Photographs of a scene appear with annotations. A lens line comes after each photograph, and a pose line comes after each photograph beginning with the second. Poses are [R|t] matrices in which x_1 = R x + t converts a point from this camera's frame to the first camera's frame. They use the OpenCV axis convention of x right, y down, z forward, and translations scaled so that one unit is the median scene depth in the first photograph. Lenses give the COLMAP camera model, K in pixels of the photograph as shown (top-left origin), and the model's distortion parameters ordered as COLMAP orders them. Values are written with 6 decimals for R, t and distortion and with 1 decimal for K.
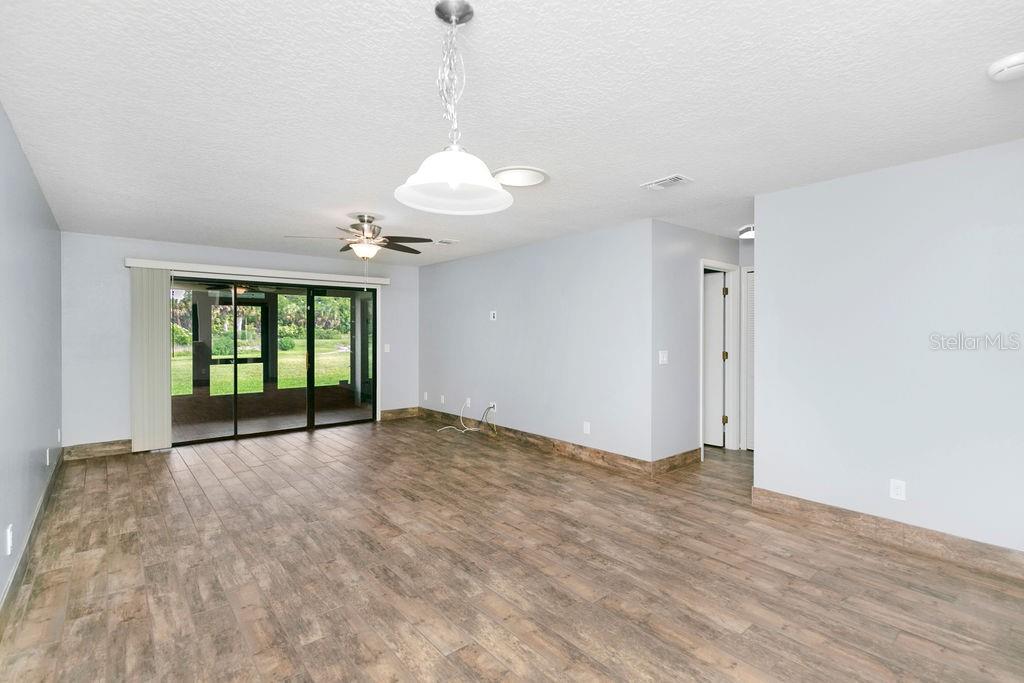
lens RADIAL K [[493.9, 0, 523.9], [0, 493.9, 331.7], [0, 0, 1]] dist [0.010191, -0.001251]
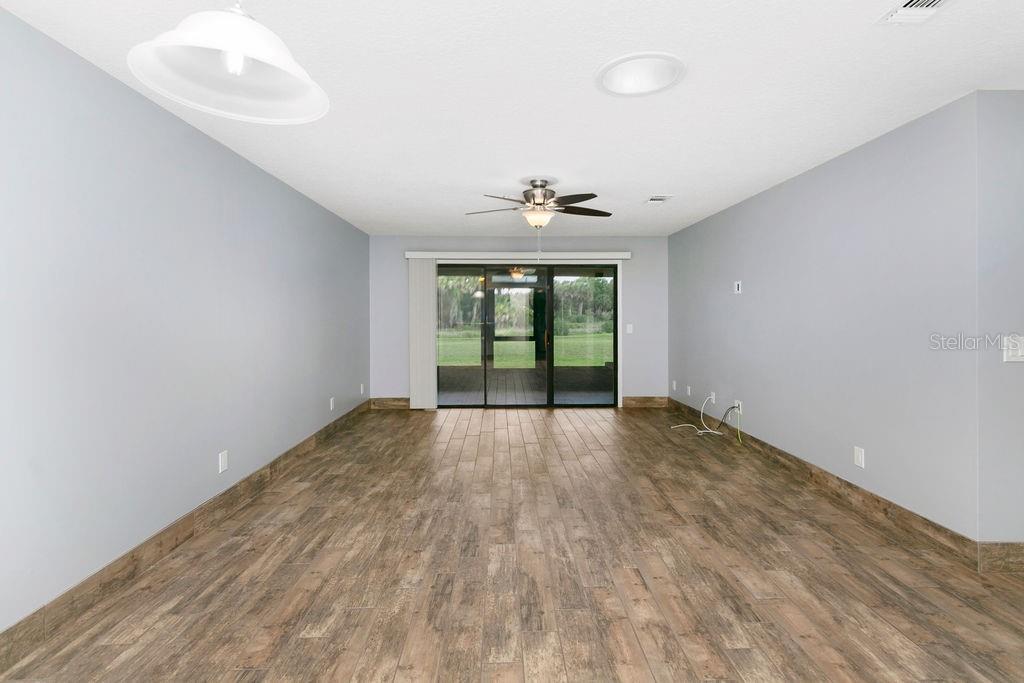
lens RADIAL K [[492.5, 0, 505.3], [0, 492.5, 311.7], [0, 0, 1]] dist [0.009758, -0.000708]
pose [[0.769062, -0.006539, -0.639141, 0.249168], [0.000395, 0.999952, -0.009755, 0.020897], [0.639175, 0.007249, 0.769028, 0.302998]]
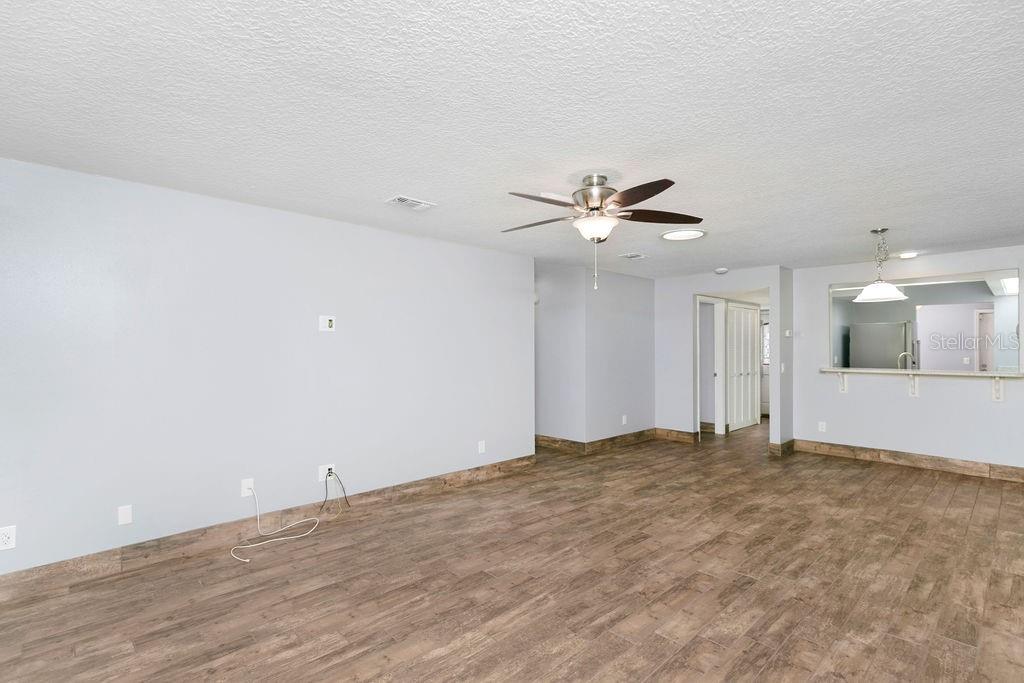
lens RADIAL K [[483.1, 0, 512.0], [0, 483.1, 341.5], [0, 0, 1]] dist [0.003952, -0.000484]
pose [[-0.060789, 0.014198, 0.998050, -1.128803], [0.002011, 0.999899, -0.014102, -0.001180], [-0.998149, 0.001149, -0.060812, 1.346273]]
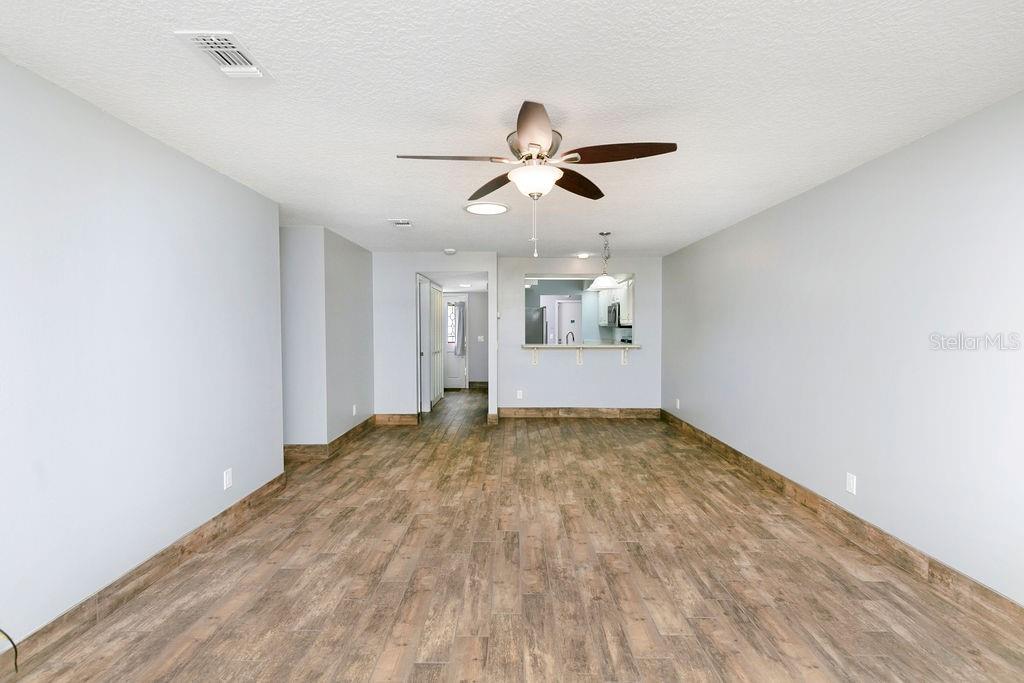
lens RADIAL K [[475.8, 0, 512.0], [0, 475.8, 341.5], [0, 0, 1]] dist [0.007230, -0.001331]
pose [[-0.762083, -0.019044, 0.647199, -0.750916], [0.002047, 0.999491, 0.031822, -0.005227], [-0.647476, 0.025576, -0.761657, 1.658726]]
